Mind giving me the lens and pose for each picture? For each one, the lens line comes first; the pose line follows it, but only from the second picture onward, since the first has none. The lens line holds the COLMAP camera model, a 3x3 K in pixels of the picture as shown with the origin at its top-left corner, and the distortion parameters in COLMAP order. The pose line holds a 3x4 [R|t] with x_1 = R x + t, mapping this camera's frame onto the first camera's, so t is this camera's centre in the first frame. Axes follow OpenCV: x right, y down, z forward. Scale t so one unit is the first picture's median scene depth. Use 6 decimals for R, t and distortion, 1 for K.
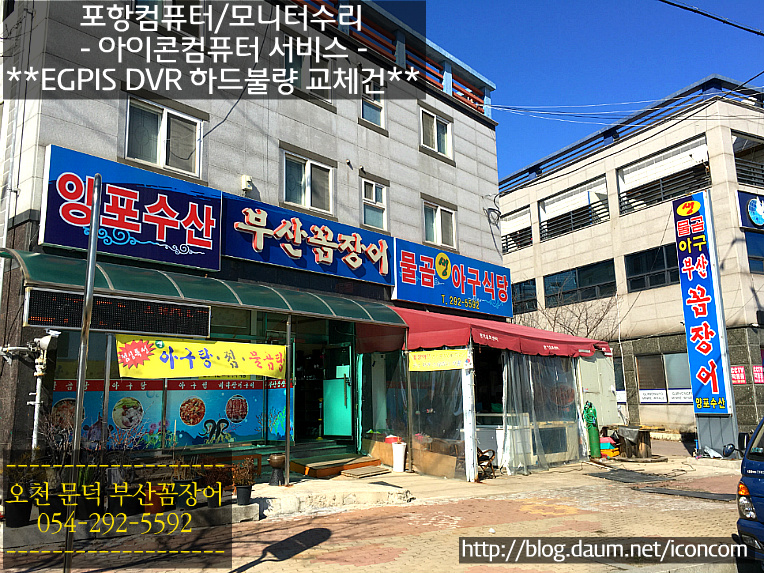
lens RADIAL K [[642.9, 0, 382.0], [0, 642.9, 286.5], [0, 0, 1]] dist [0.051810, -0.006294]
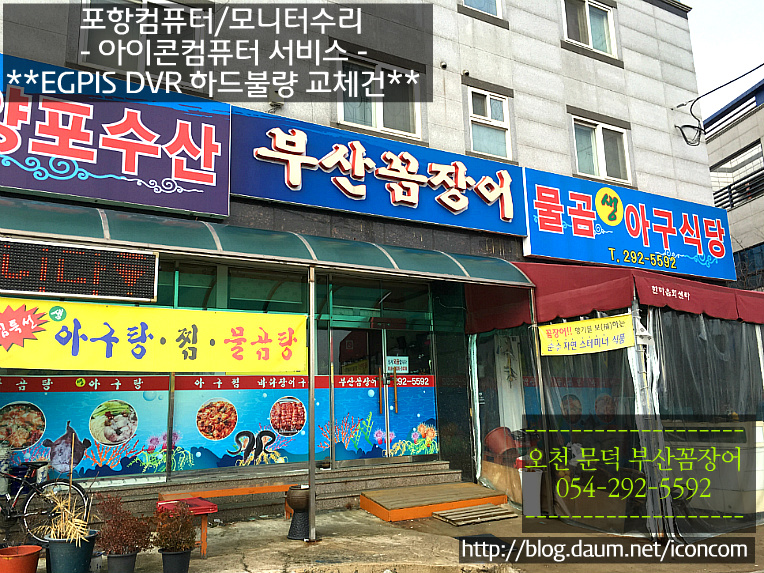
lens RADIAL K [[642.9, 0, 382.0], [0, 642.9, 286.5], [0, 0, 1]] dist [0.051810, -0.006294]
pose [[0.944244, -0.073460, -0.320947, 0.102688], [0.068160, 0.997289, -0.027736, 0.069891], [0.322114, 0.004314, 0.946691, 0.340342]]
